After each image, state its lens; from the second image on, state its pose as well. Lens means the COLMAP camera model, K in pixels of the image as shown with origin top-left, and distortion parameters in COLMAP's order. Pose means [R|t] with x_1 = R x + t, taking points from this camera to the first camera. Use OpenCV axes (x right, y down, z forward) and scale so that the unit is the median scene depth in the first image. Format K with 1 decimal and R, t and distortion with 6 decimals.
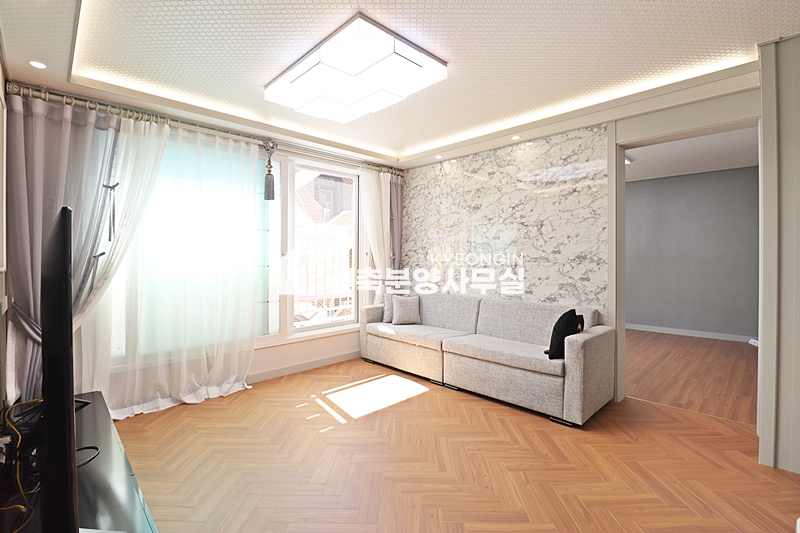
lens RADIAL K [[370.4, 0, 402.2], [0, 370.4, 261.2], [0, 0, 1]] dist [-0.002355, -0.000620]
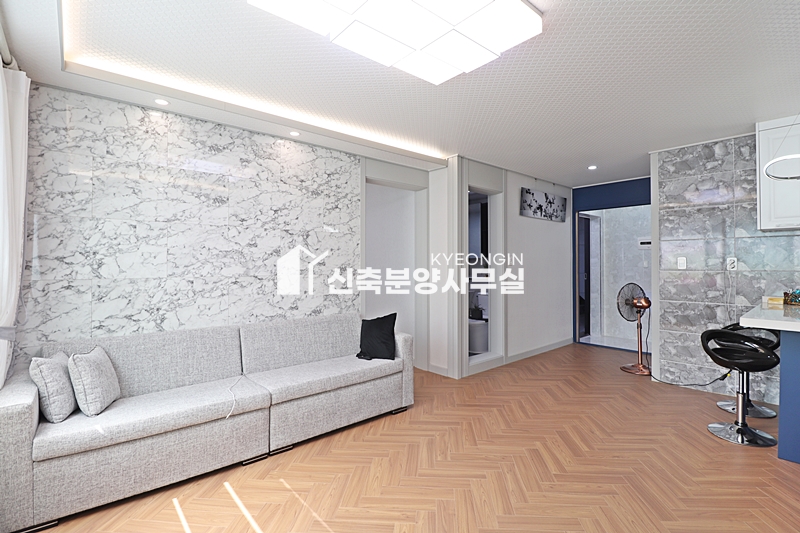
lens RADIAL K [[382.1, 0, 403.2], [0, 382.1, 263.6], [0, 0, 1]] dist [-0.001816, -0.000510]
pose [[0.056093, 0.004579, 0.998415, -0.573938], [0.014712, 0.999877, -0.005412, -0.015826], [-0.998317, 0.014992, 0.056019, 0.684216]]
